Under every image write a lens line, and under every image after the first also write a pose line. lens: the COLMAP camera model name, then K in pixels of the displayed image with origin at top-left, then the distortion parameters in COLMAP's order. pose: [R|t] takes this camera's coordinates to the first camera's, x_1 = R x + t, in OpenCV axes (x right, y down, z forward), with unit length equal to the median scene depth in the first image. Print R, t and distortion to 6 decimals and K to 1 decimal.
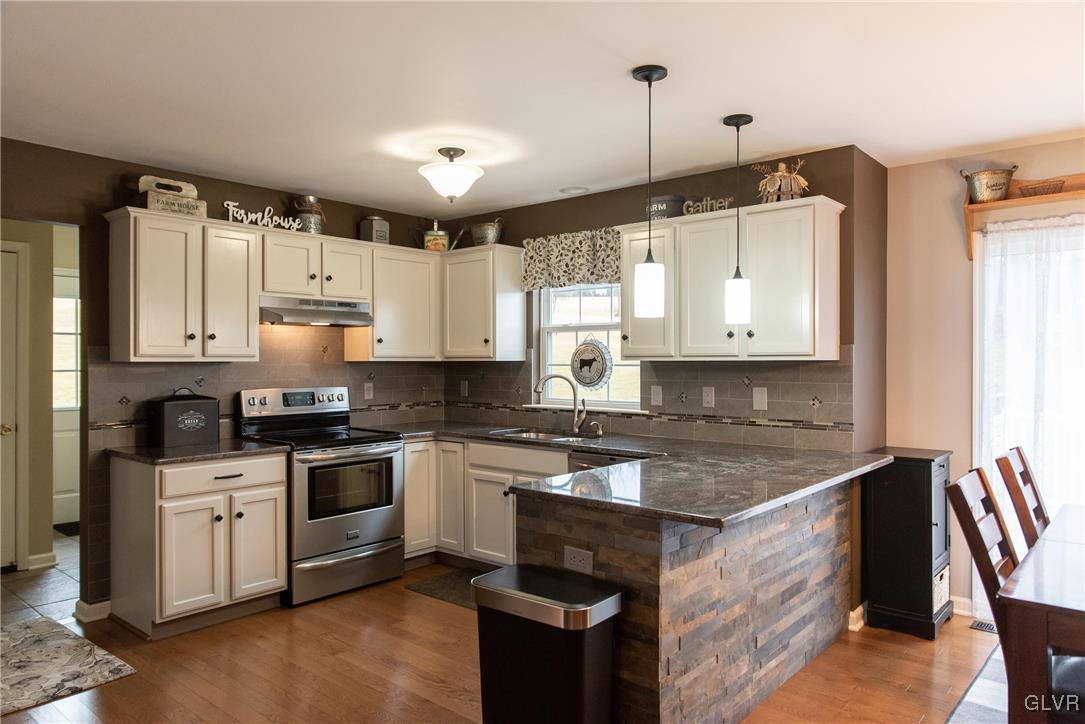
lens RADIAL K [[737.2, 0, 542.1], [0, 737.2, 361.1], [0, 0, 1]] dist [0.003257, 0.009956]
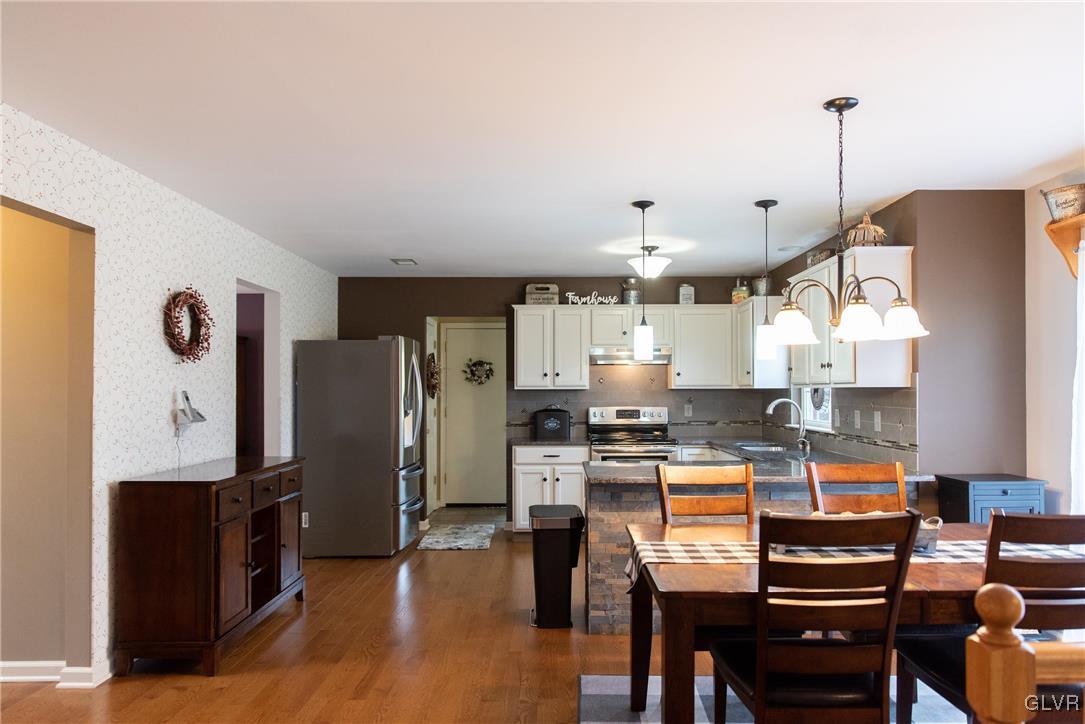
lens RADIAL K [[737.2, 0, 554.4], [0, 737.2, 384.0], [0, 0, 1]] dist [0.003257, 0.009956]
pose [[0.655424, -0.006774, -0.755231, 0.789326], [0.001910, 0.999971, -0.007311, 0.000955], [0.755259, 0.003349, 0.655418, -0.108326]]
